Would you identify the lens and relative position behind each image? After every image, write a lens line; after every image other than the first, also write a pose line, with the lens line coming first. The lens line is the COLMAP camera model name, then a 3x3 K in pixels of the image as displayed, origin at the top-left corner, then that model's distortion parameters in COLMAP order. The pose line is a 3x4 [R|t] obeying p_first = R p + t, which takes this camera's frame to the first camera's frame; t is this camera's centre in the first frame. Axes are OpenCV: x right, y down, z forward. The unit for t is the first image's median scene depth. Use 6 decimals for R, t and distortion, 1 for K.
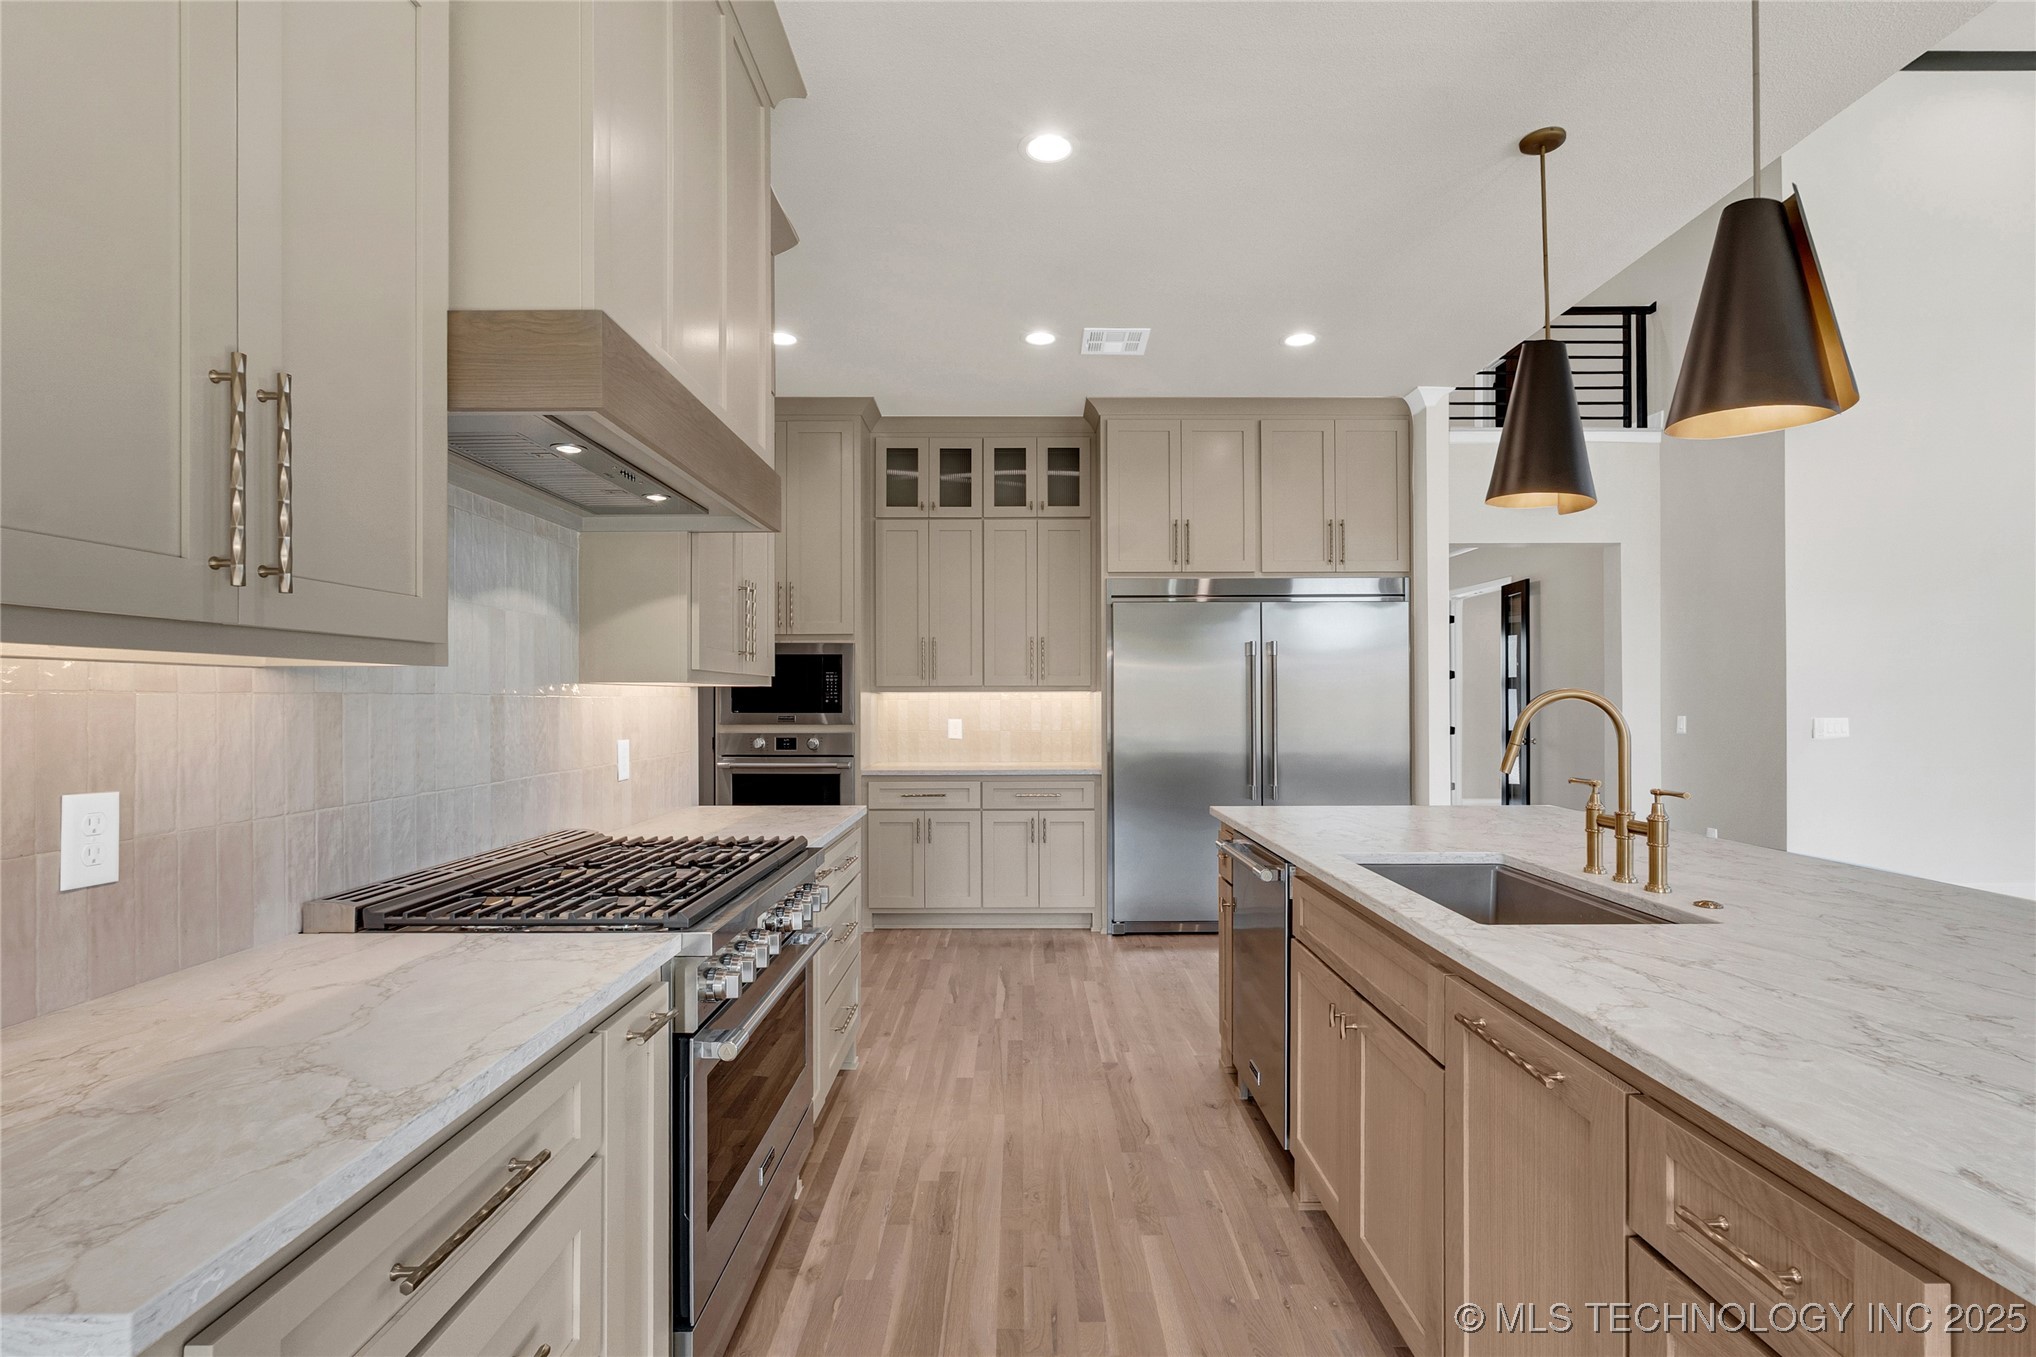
lens RADIAL K [[944.1, 0, 1010.8], [0, 944.1, 697.2], [0, 0, 1]] dist [-0.012418, 0.001872]
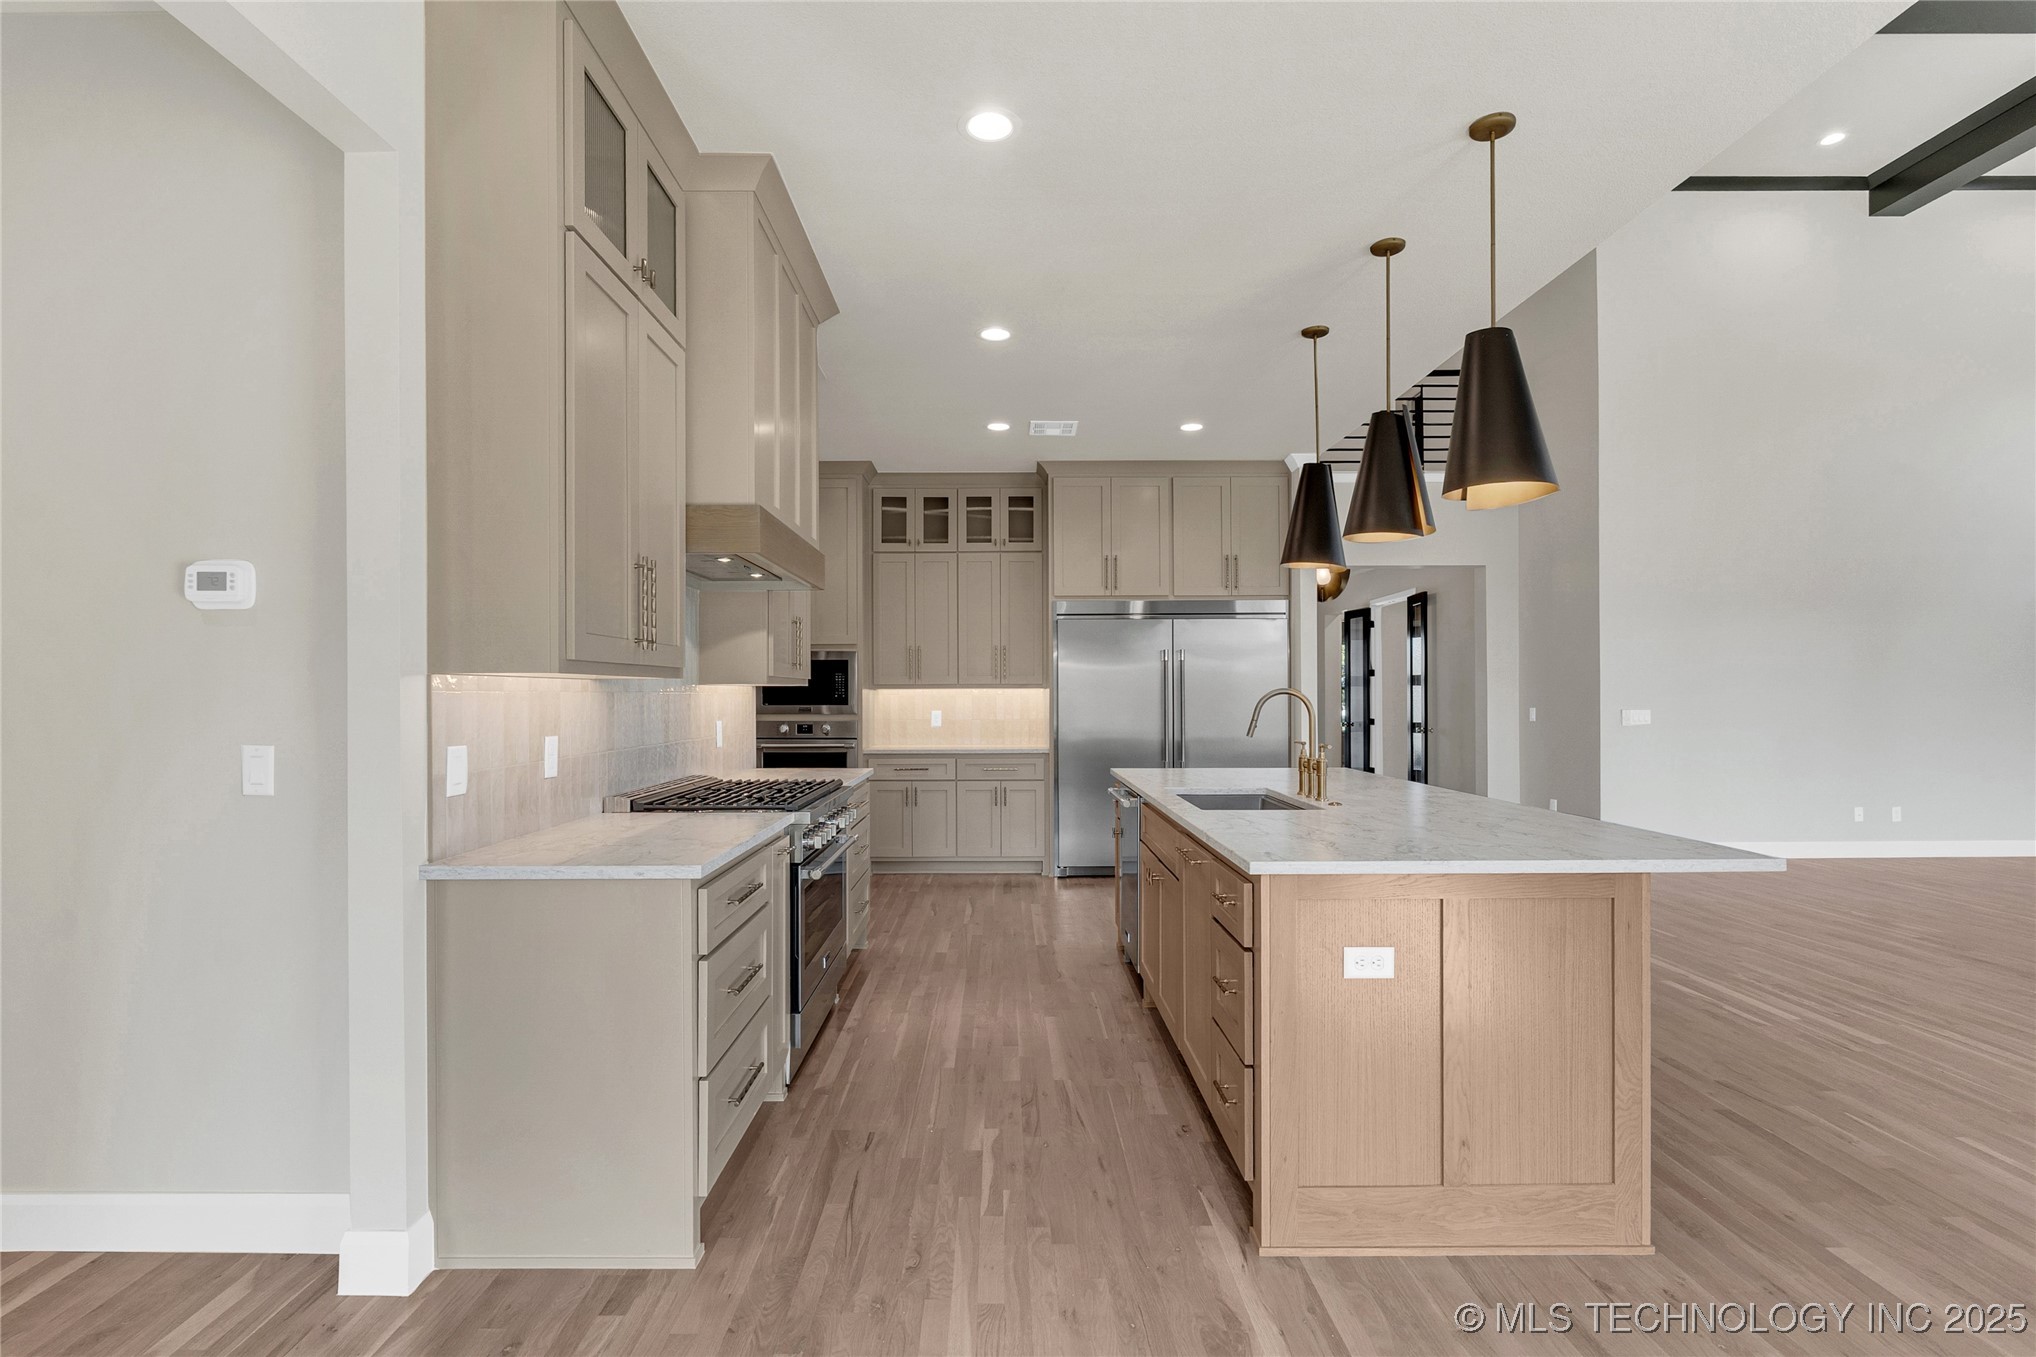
lens RADIAL K [[944.1, 0, 994.7], [0, 944.1, 694.0], [0, 0, 1]] dist [-0.012418, 0.001872]
pose [[0.999999, -0.001011, 0.000482, 0.024377], [0.001010, 0.999998, 0.001441, -0.000463], [-0.000484, -0.001440, 0.999999, -0.335833]]
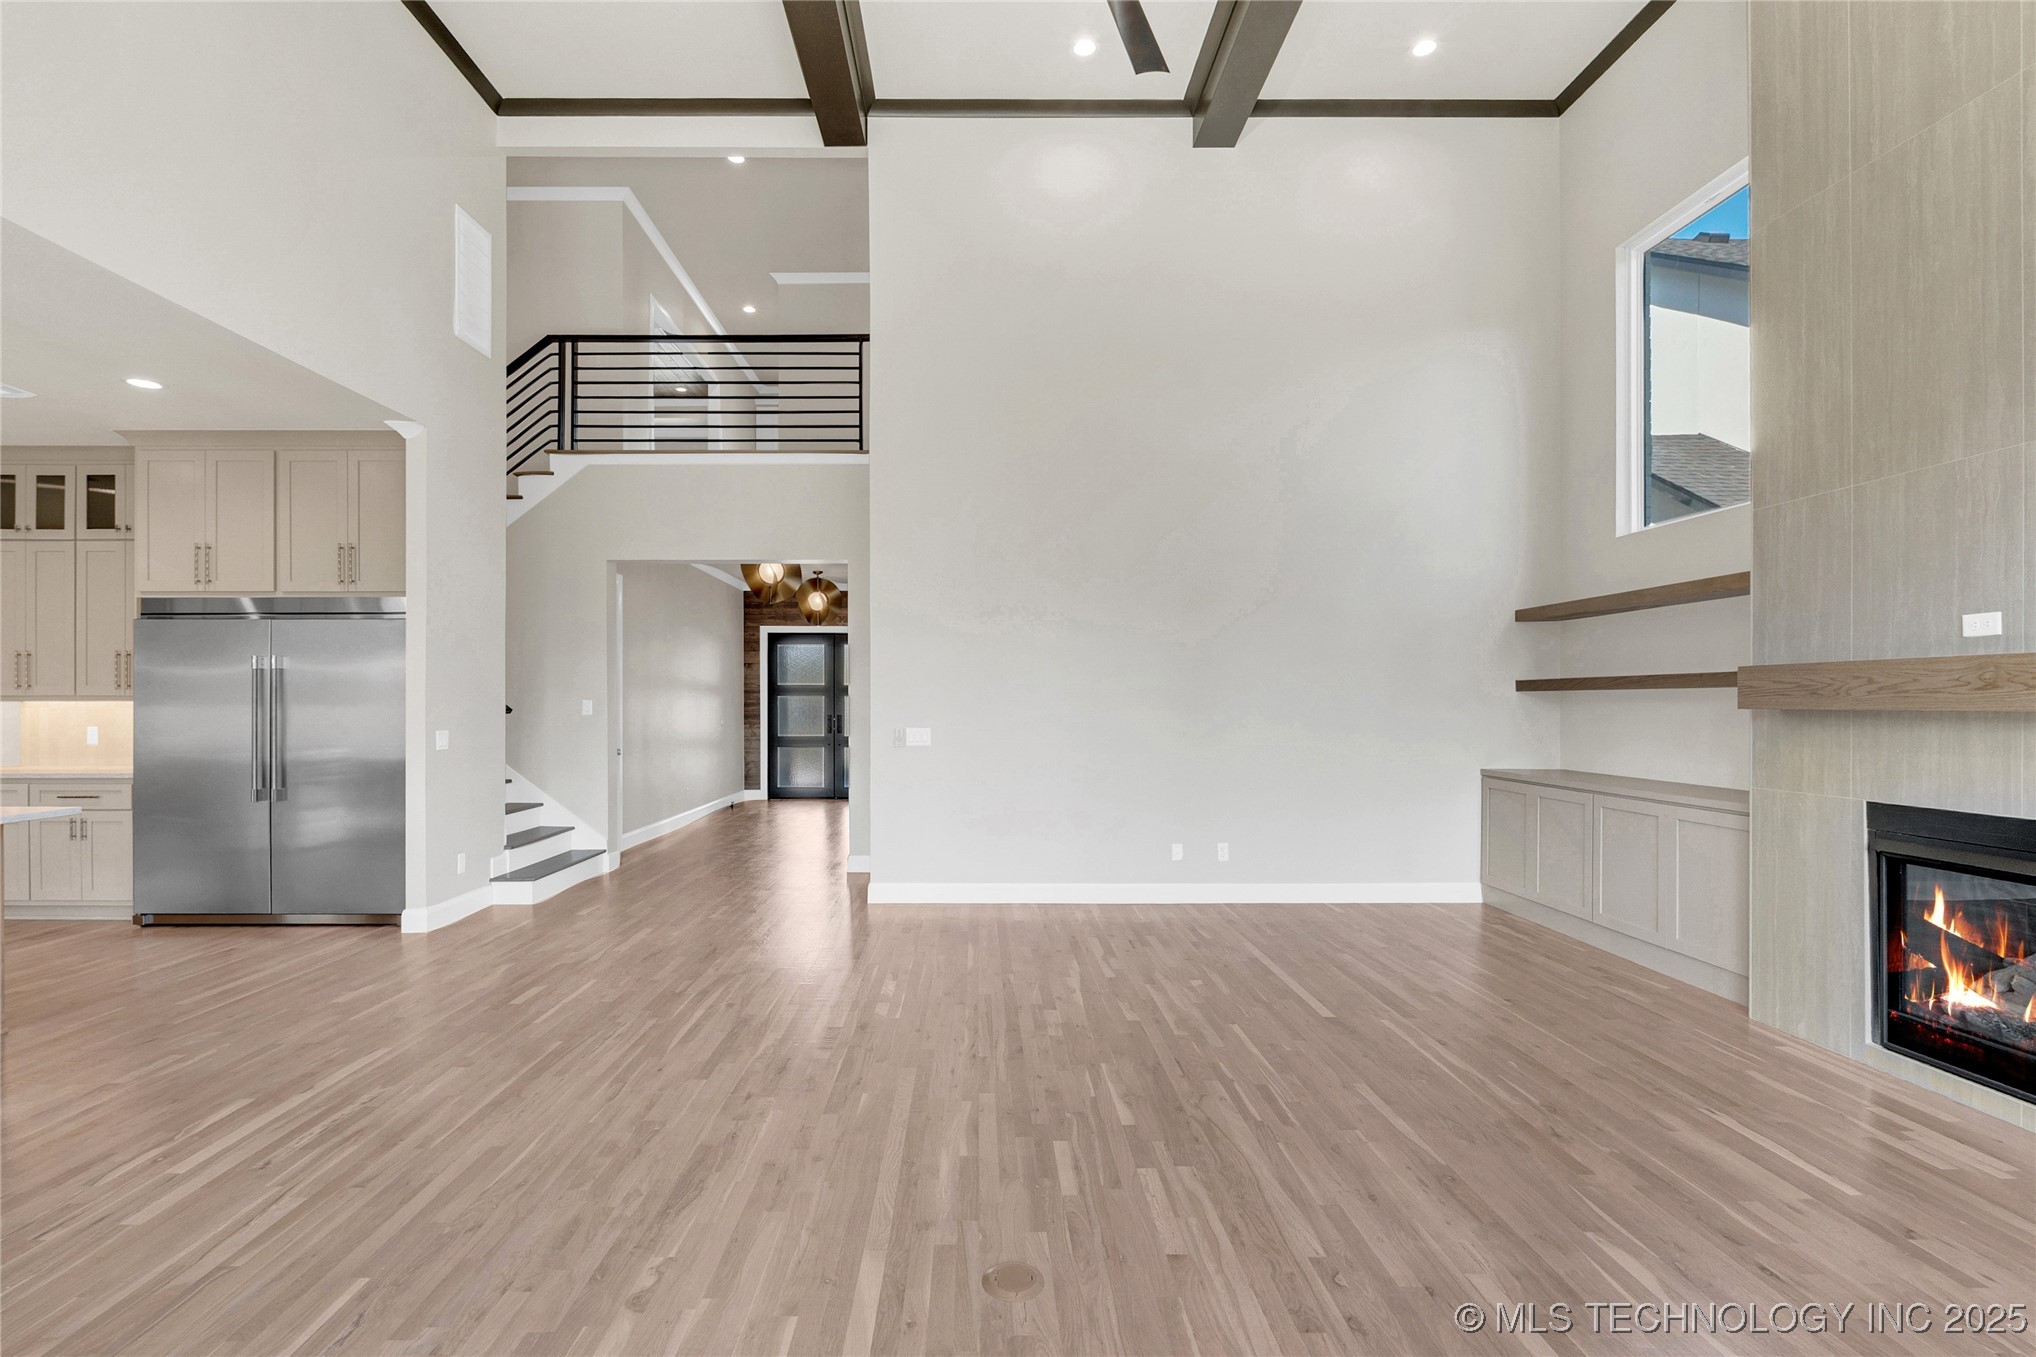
lens RADIAL K [[944.1, 0, 981.4], [0, 944.1, 712.5], [0, 0, 1]] dist [-0.012418, 0.001872]
pose [[0.999940, 0.002594, 0.010613, 1.230921], [-0.002744, 0.999896, 0.014149, -0.013278], [-0.010576, -0.014177, 0.999844, -0.100478]]
